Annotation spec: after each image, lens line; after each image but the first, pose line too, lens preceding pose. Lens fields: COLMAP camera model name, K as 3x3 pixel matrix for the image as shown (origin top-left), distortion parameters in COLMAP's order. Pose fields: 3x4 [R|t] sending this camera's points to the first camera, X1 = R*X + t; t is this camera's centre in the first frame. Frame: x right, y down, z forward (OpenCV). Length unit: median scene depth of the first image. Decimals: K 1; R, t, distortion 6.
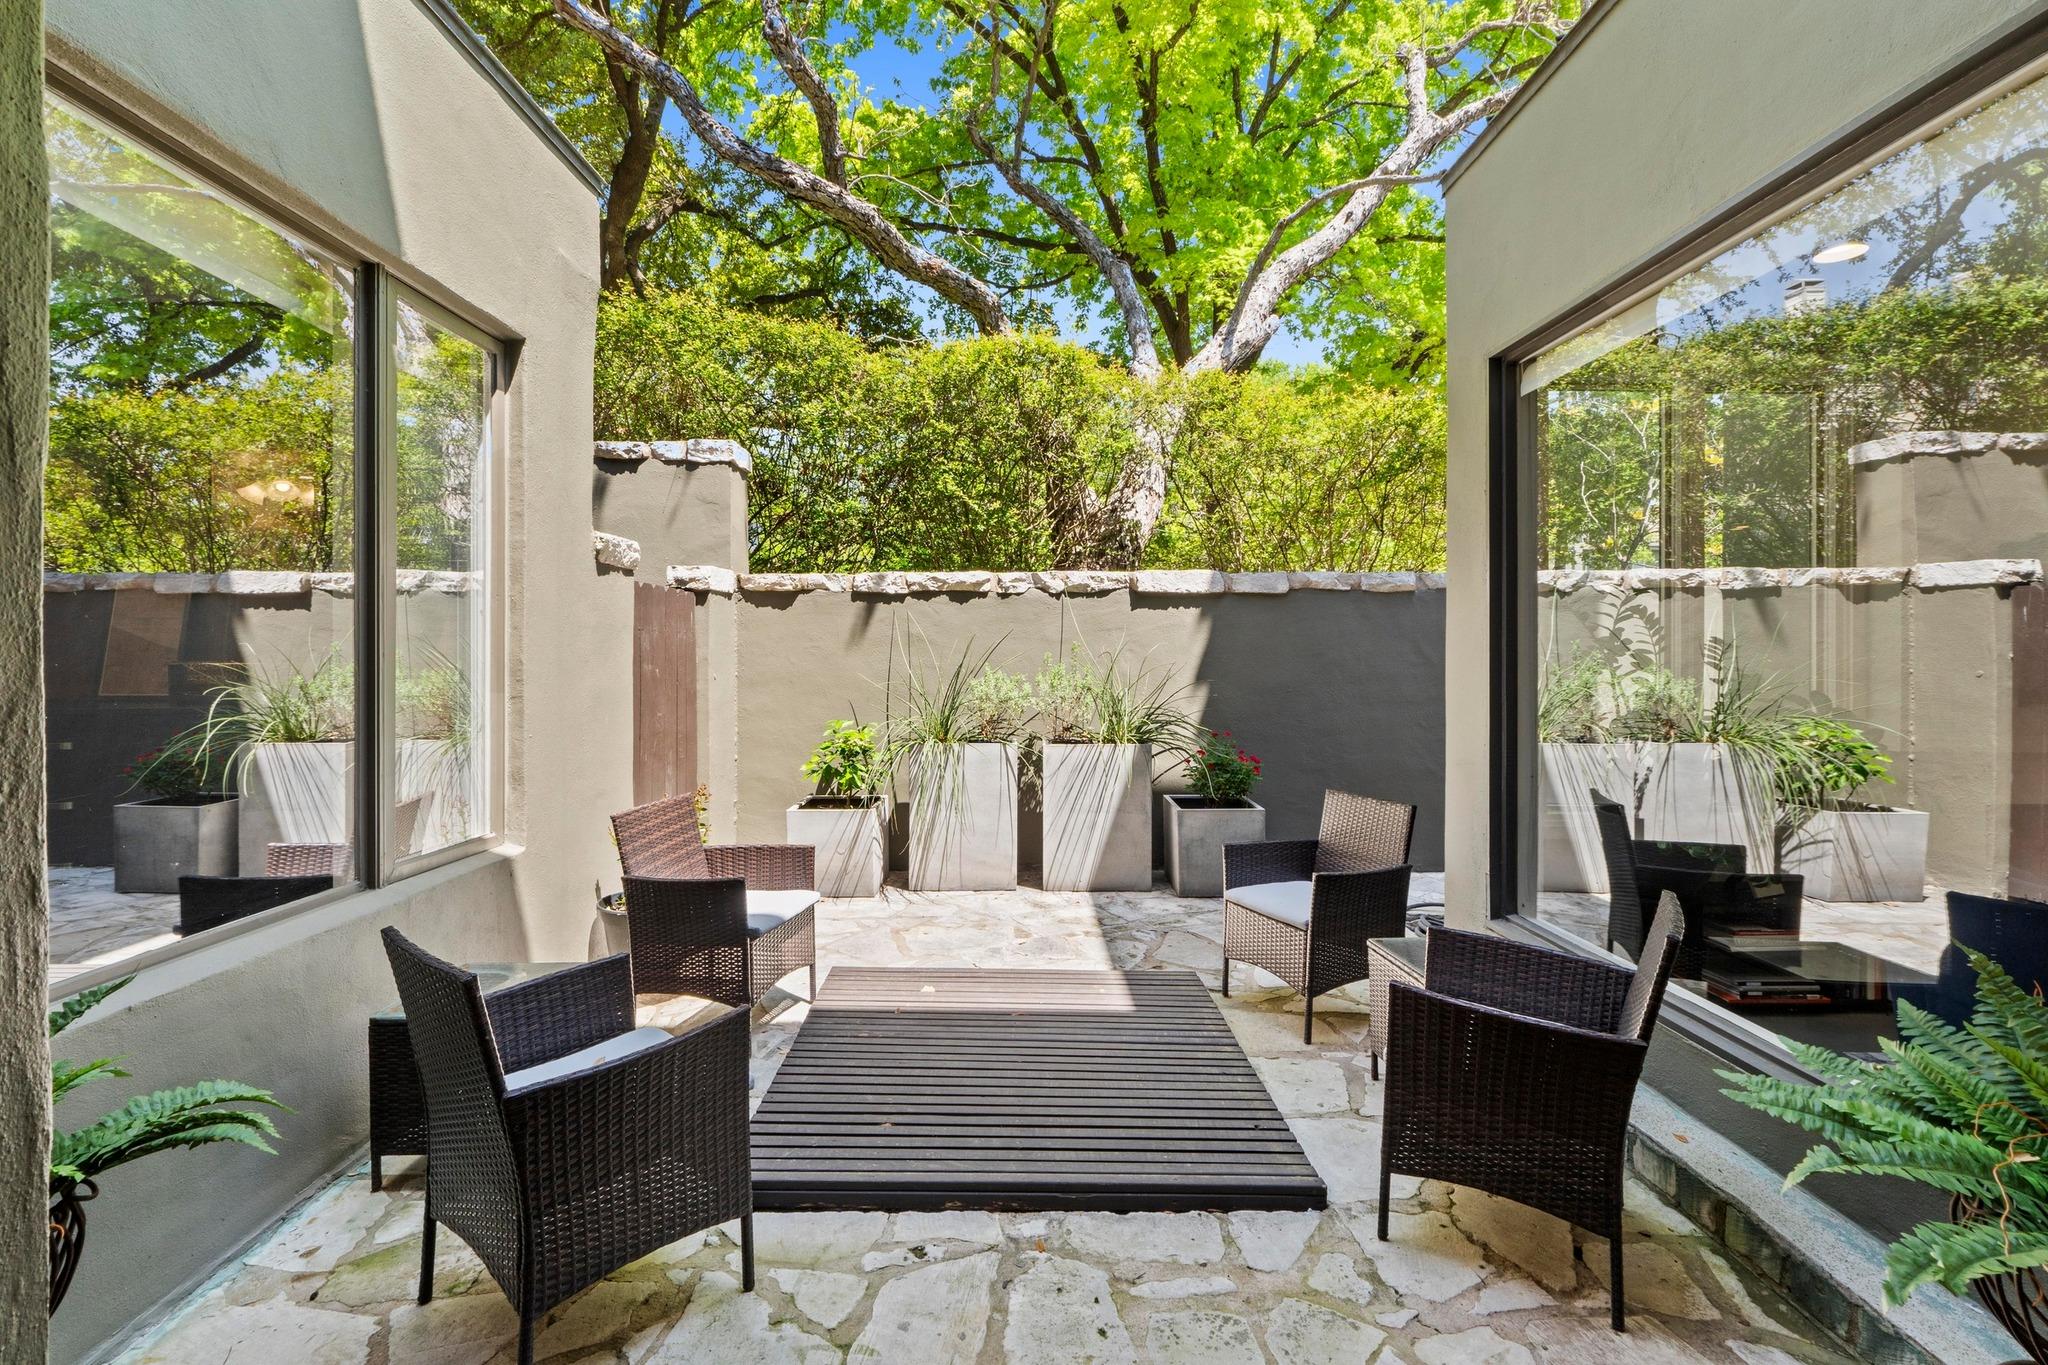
lens RADIAL K [[881.8, 0, 1016.9], [0, 881.8, 664.5], [0, 0, 1]] dist [-0.009296, 0.000198]
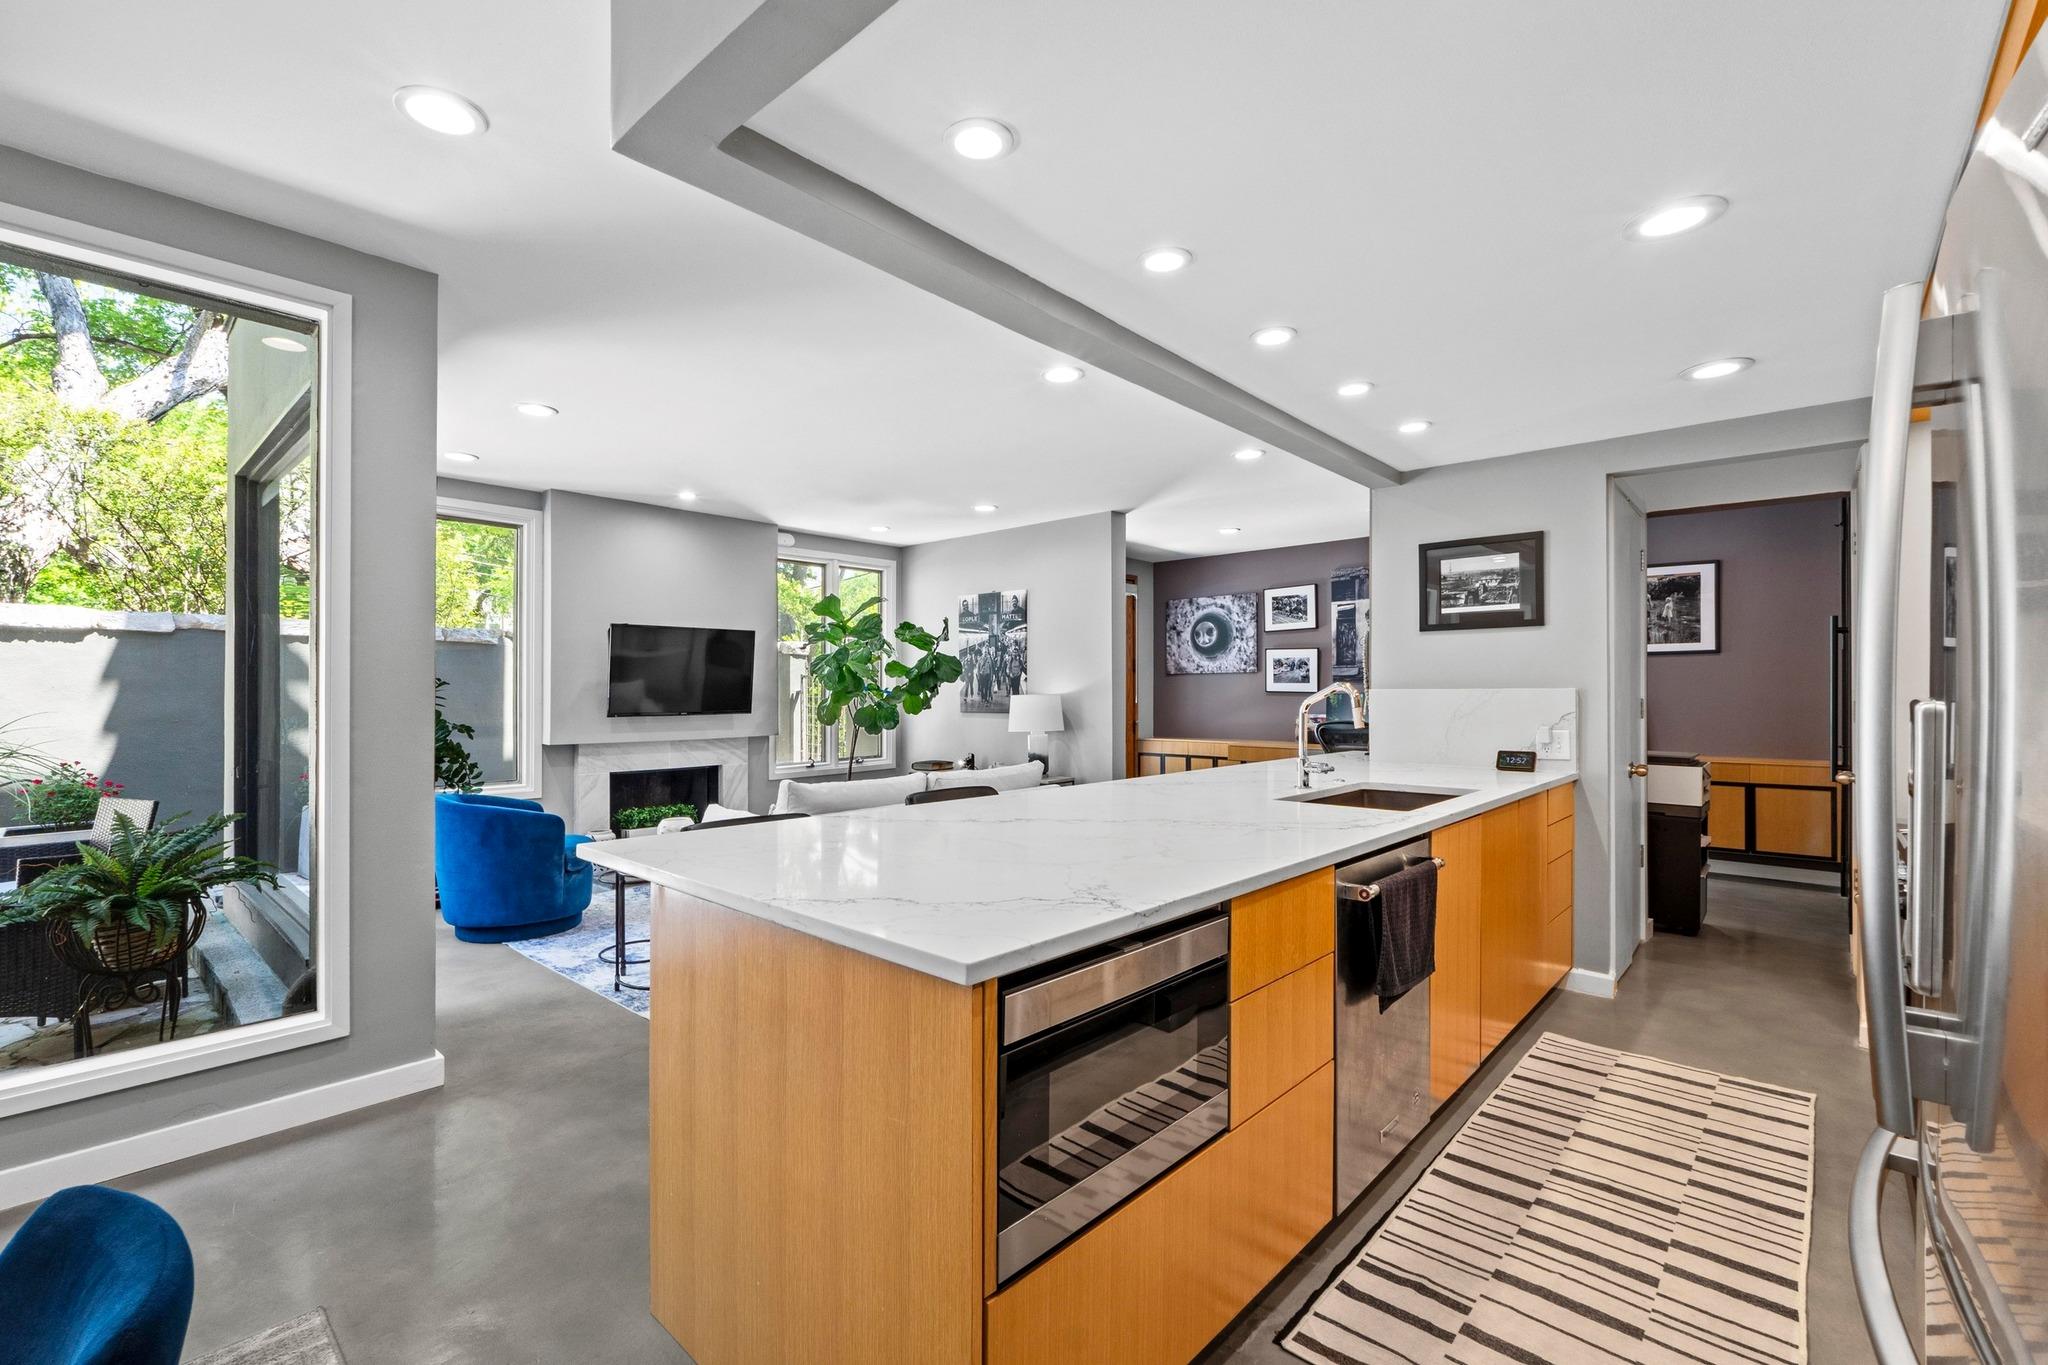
lens RADIAL K [[881.8, 0, 1025.4], [0, 881.8, 692.7], [0, 0, 1]] dist [-0.009296, 0.000198]
pose [[0.675451, 0.001119, 0.737404, 0.217164], [0.004093, 0.999978, -0.005266, 0.004714], [-0.737394, 0.006575, 0.675431, -0.515336]]
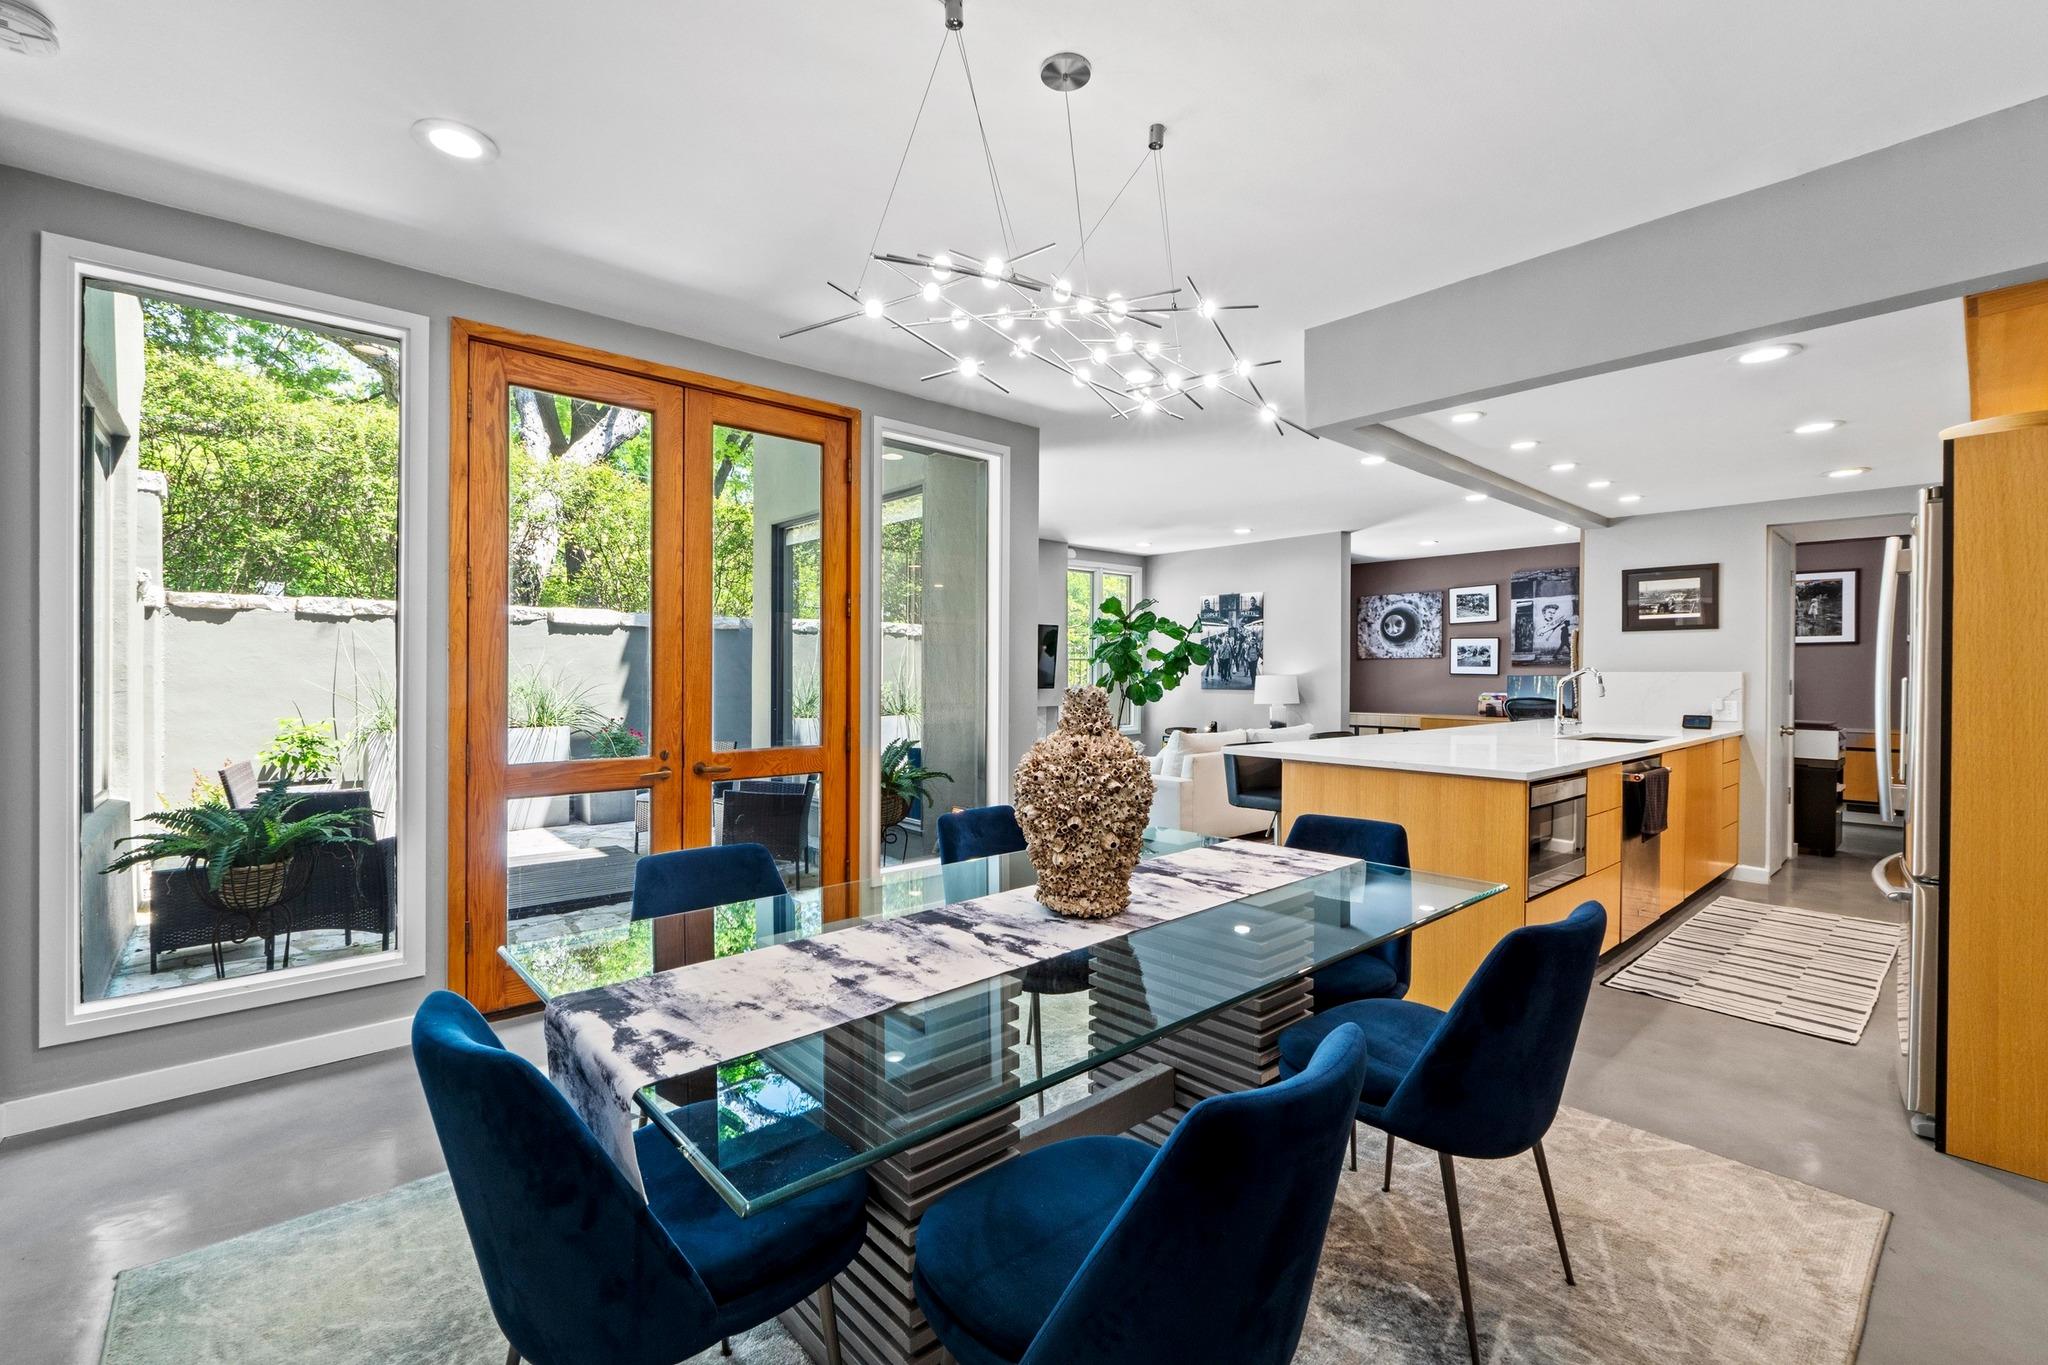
lens RADIAL K [[881.8, 0, 1022.2], [0, 881.8, 681.8], [0, 0, 1]] dist [-0.009296, 0.000198]
pose [[0.749077, -0.001347, 0.662482, -0.237880], [-0.001508, 0.999992, 0.003737, 0.007695], [-0.662482, -0.003798, 0.749068, -0.570230]]
